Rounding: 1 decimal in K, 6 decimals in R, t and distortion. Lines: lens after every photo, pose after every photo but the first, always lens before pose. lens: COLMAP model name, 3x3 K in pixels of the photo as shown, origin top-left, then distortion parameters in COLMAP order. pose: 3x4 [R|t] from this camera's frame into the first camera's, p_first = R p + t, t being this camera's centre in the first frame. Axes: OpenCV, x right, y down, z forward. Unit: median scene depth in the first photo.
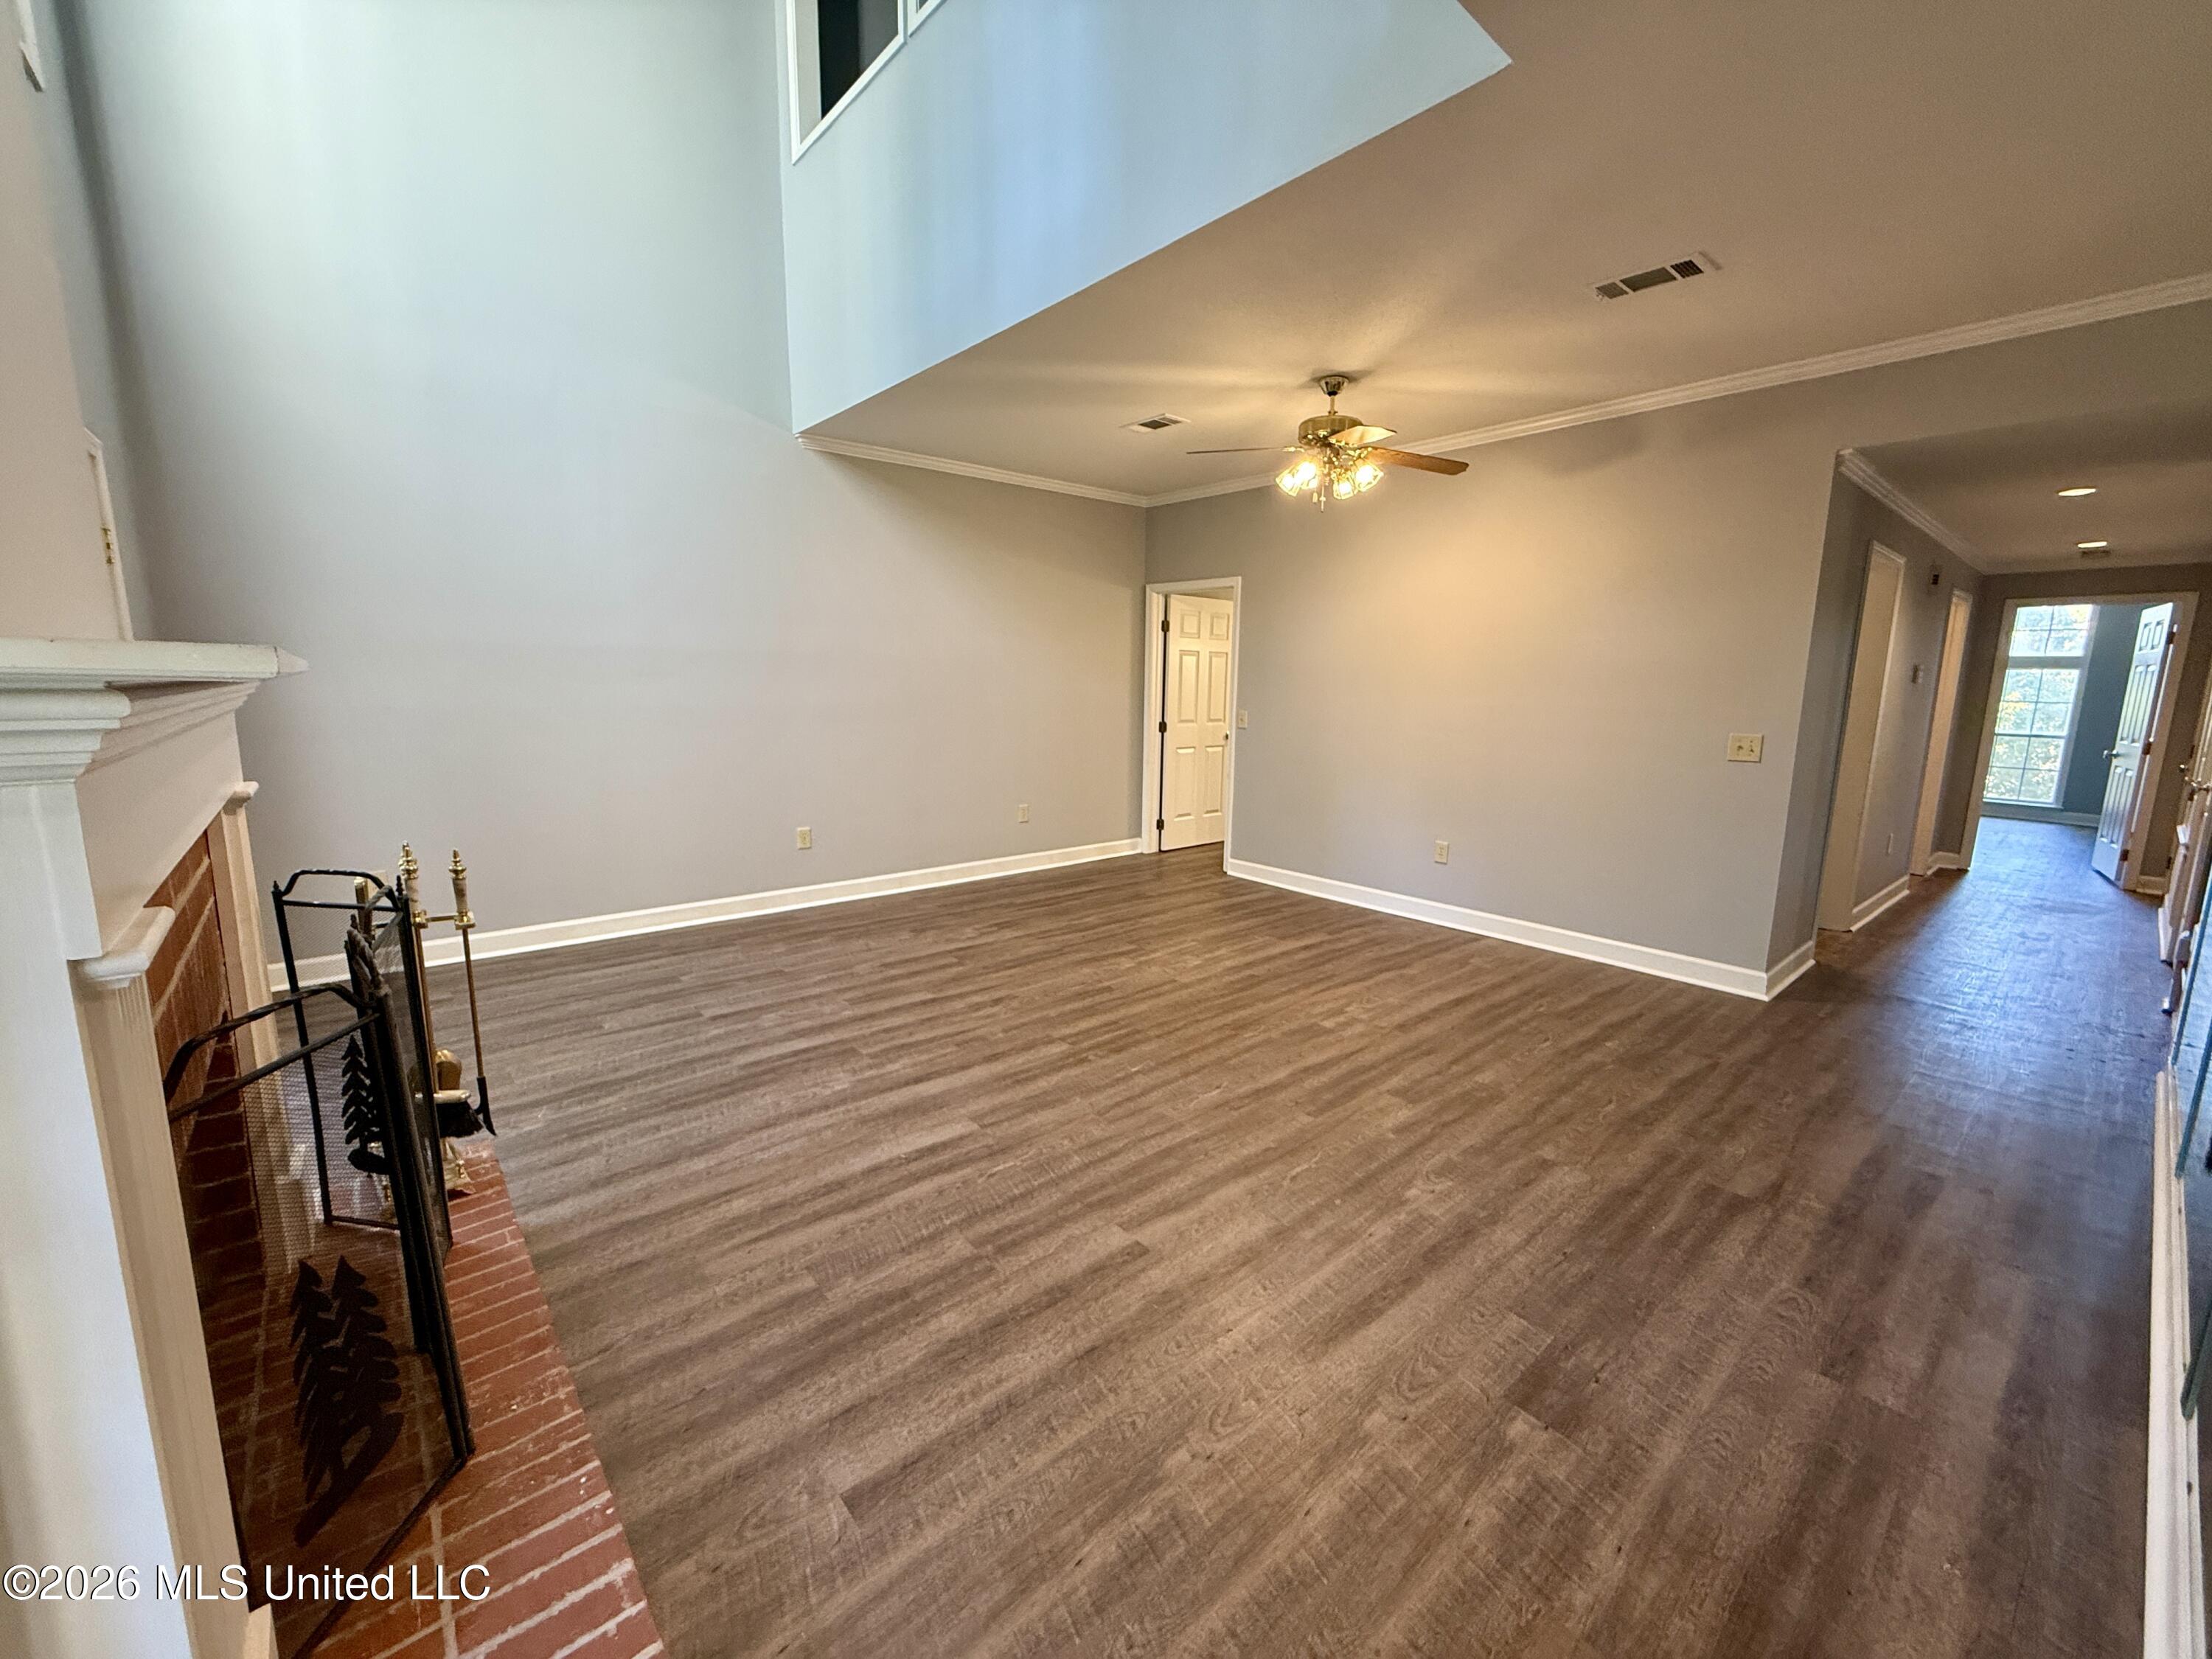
lens RADIAL K [[881.0, 0, 1097.0], [0, 881.0, 827.7], [0, 0, 1]] dist [0.000473, -0.000108]
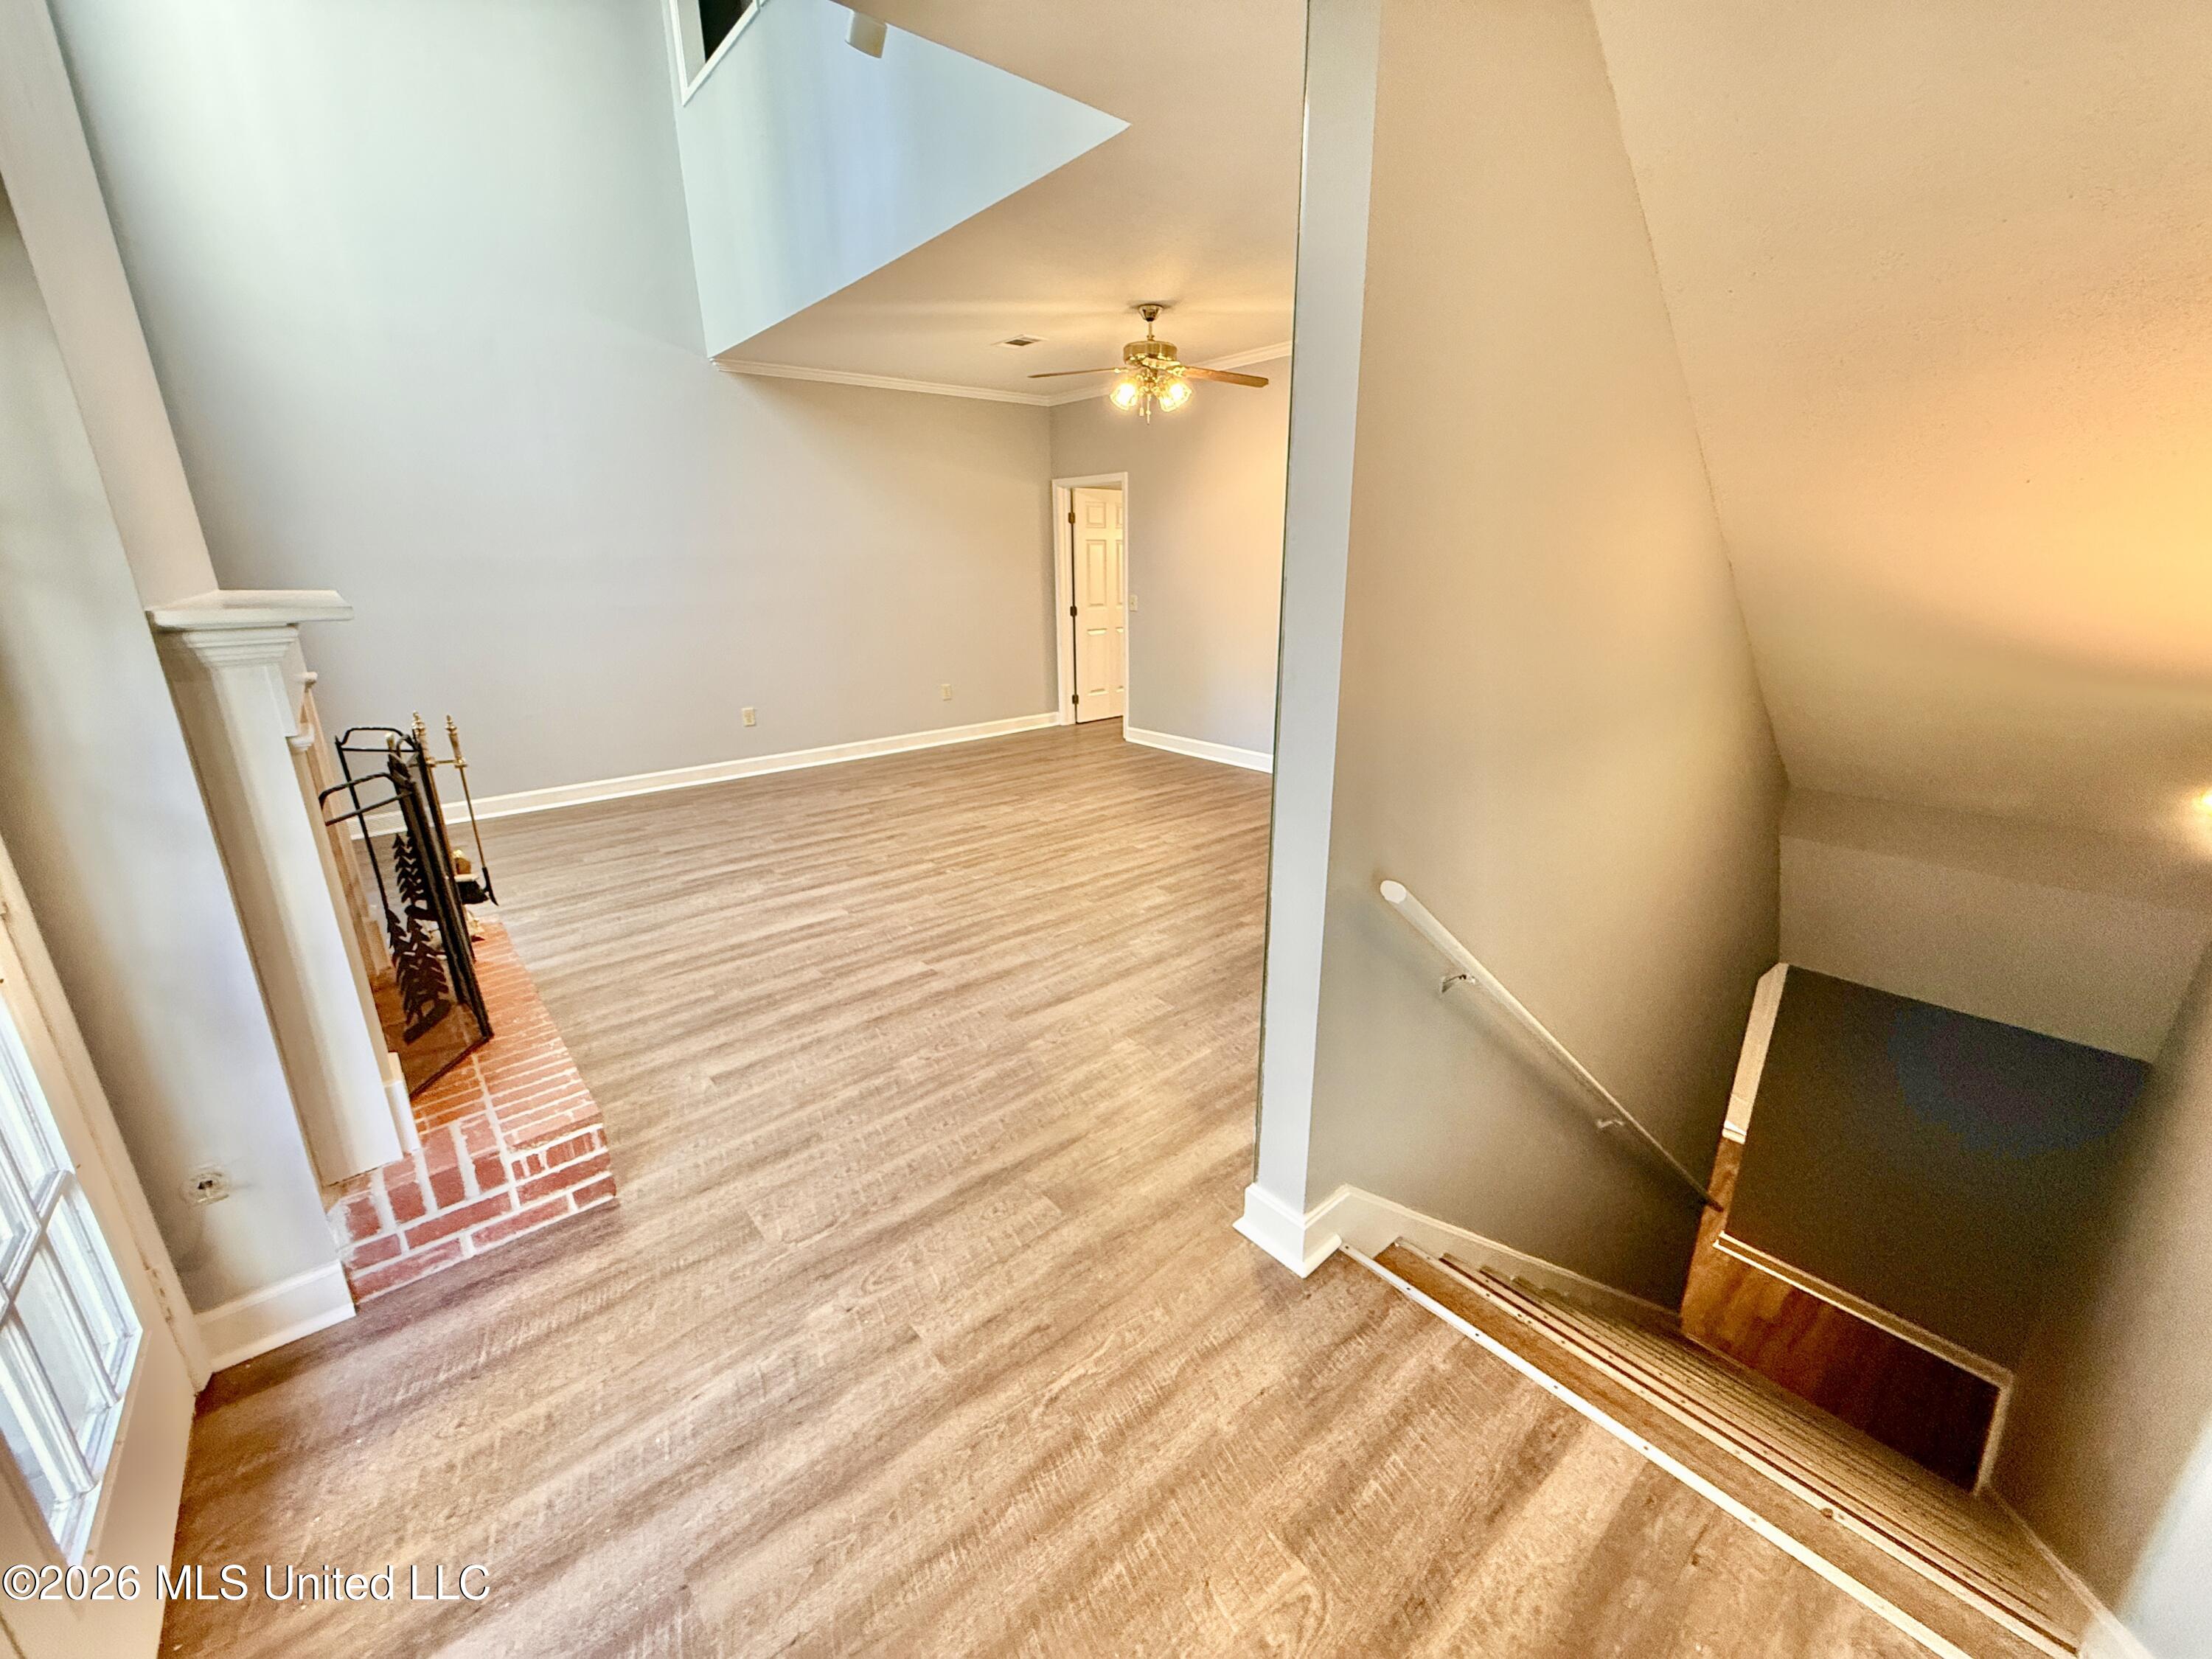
lens RADIAL K [[881.0, 0, 1099.1], [0, 881.0, 826.5], [0, 0, 1]] dist [0.000473, -0.000108]
pose [[0.999618, -0.025259, -0.011250, 0.221580], [0.026498, 0.991322, 0.128759, 0.027099], [0.007900, -0.129008, 0.991612, -0.285026]]
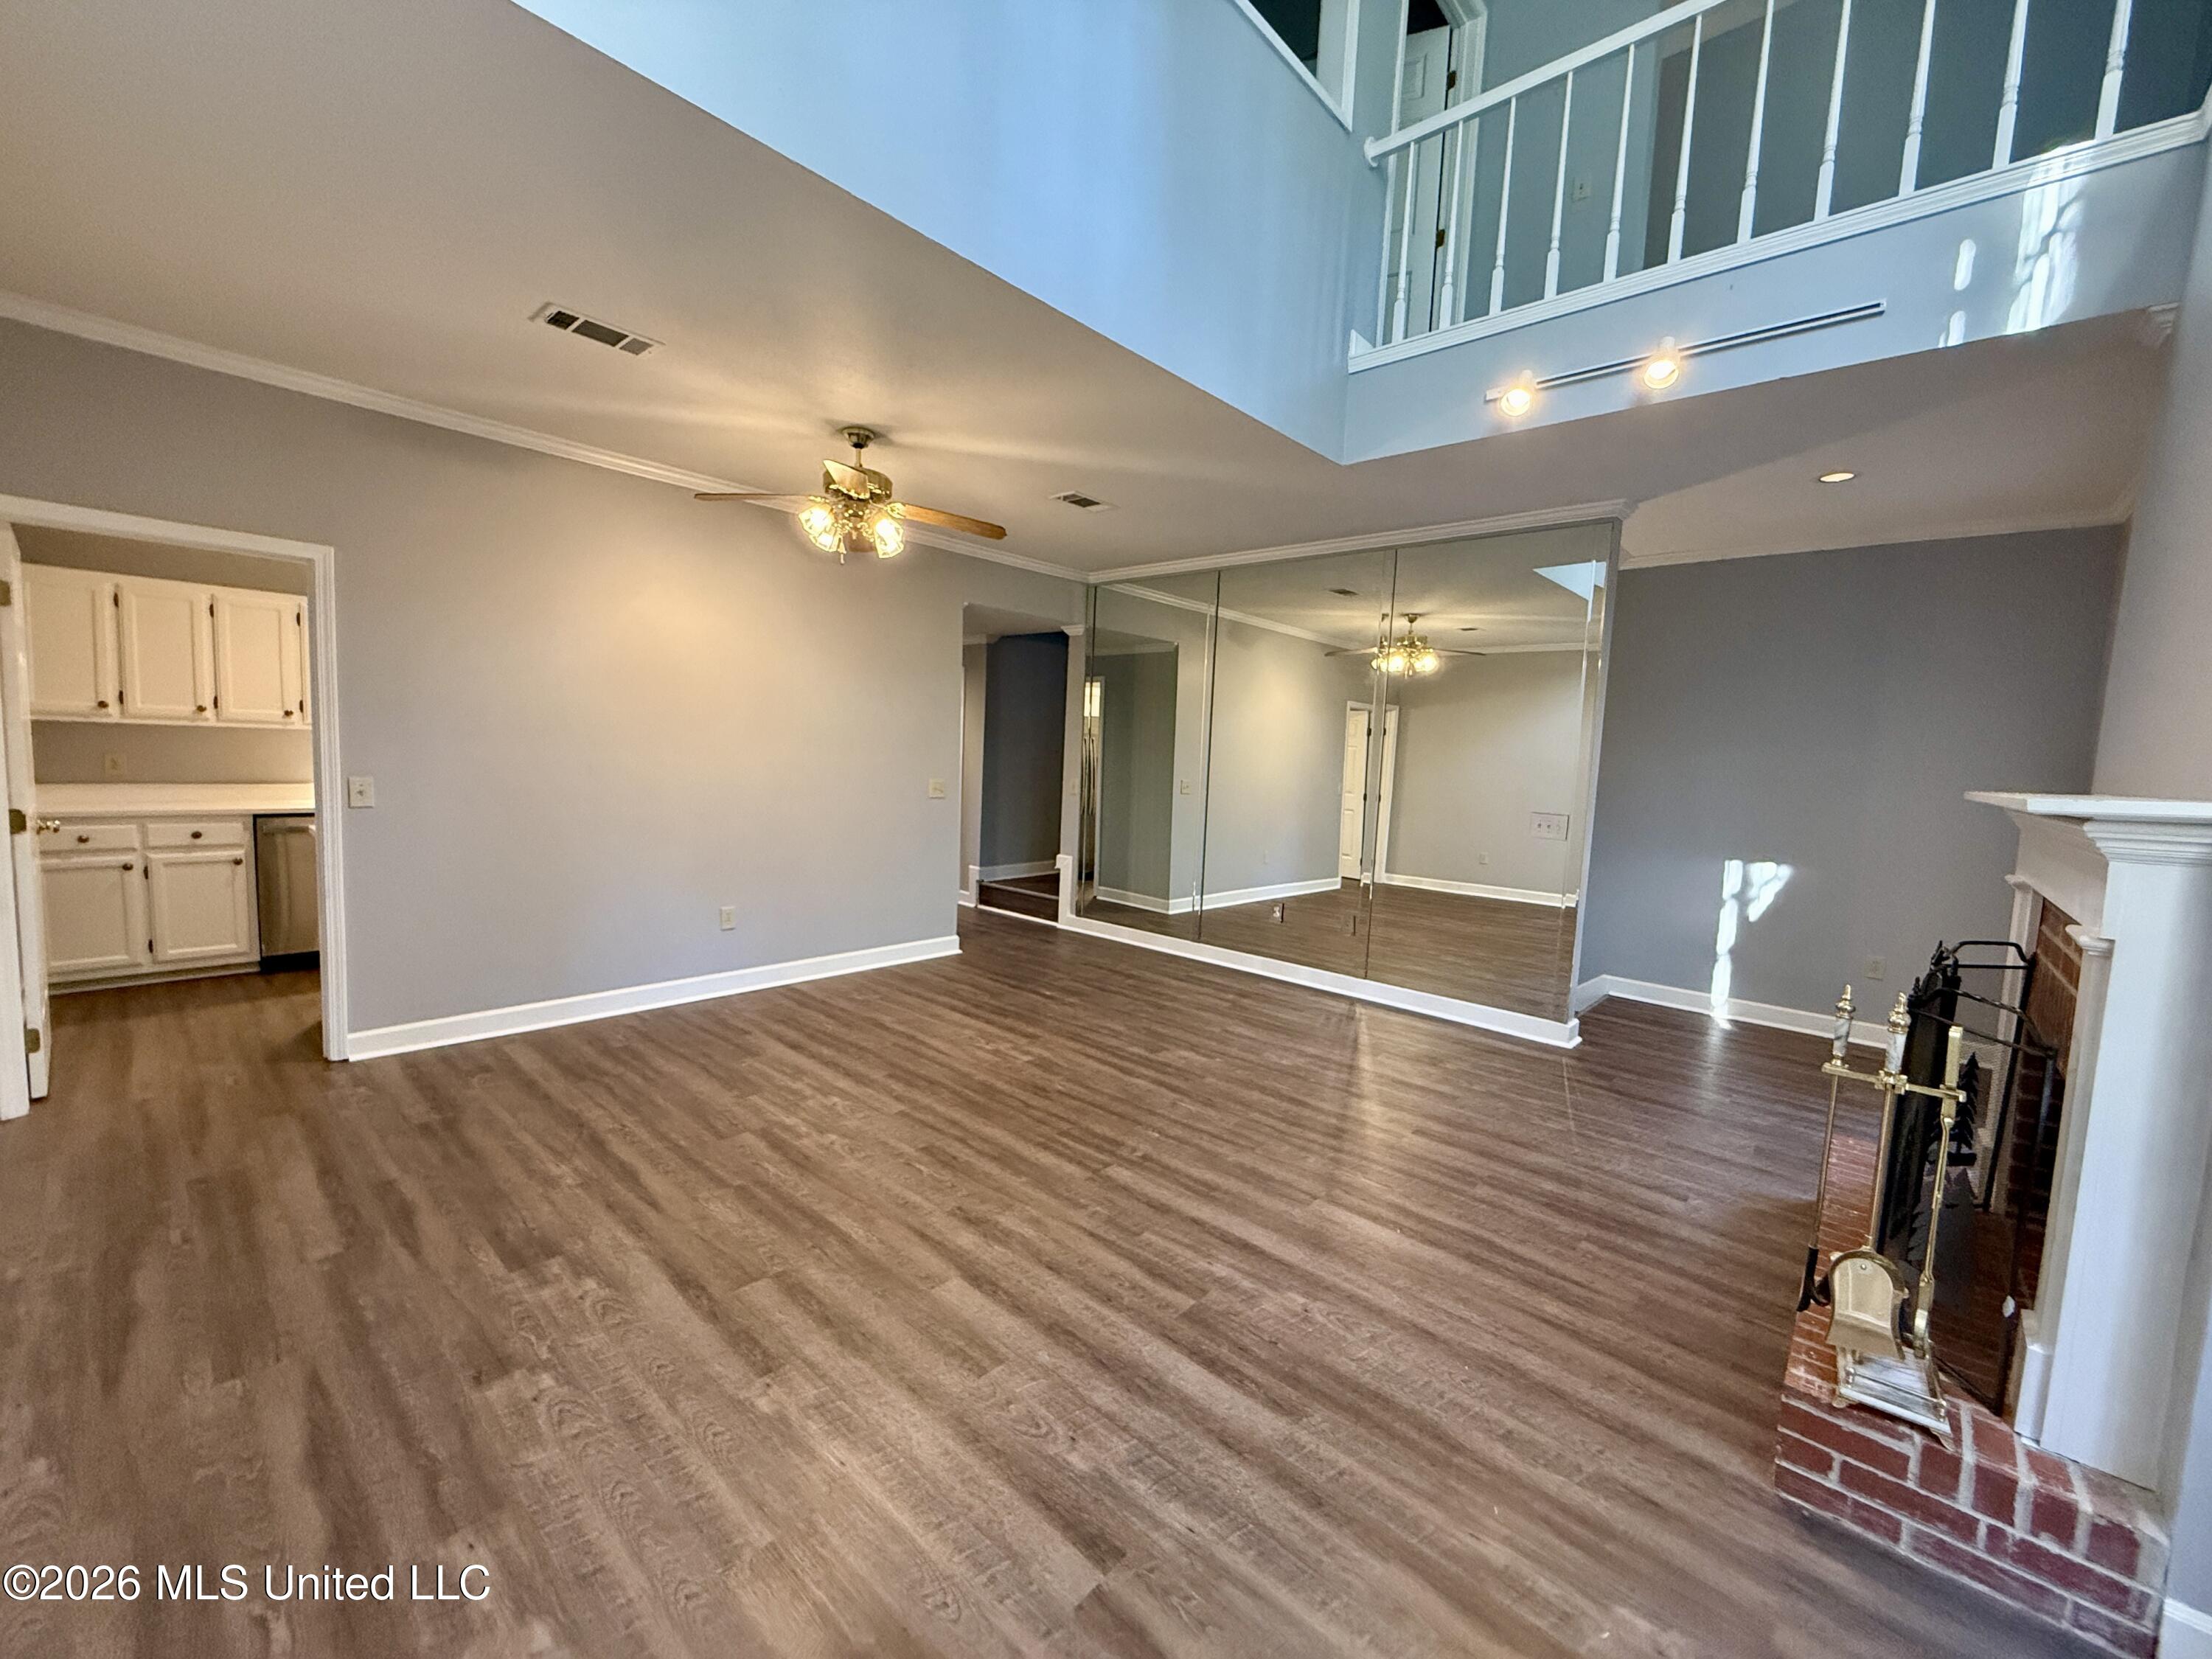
lens RADIAL K [[881.0, 0, 1108.4], [0, 881.0, 821.5], [0, 0, 1]] dist [0.000473, -0.000108]
pose [[-0.134203, -0.099537, 0.985942, -0.838554], [0.123220, 0.985545, 0.116269, -0.191659], [-0.983263, 0.137092, -0.119998, 1.020066]]
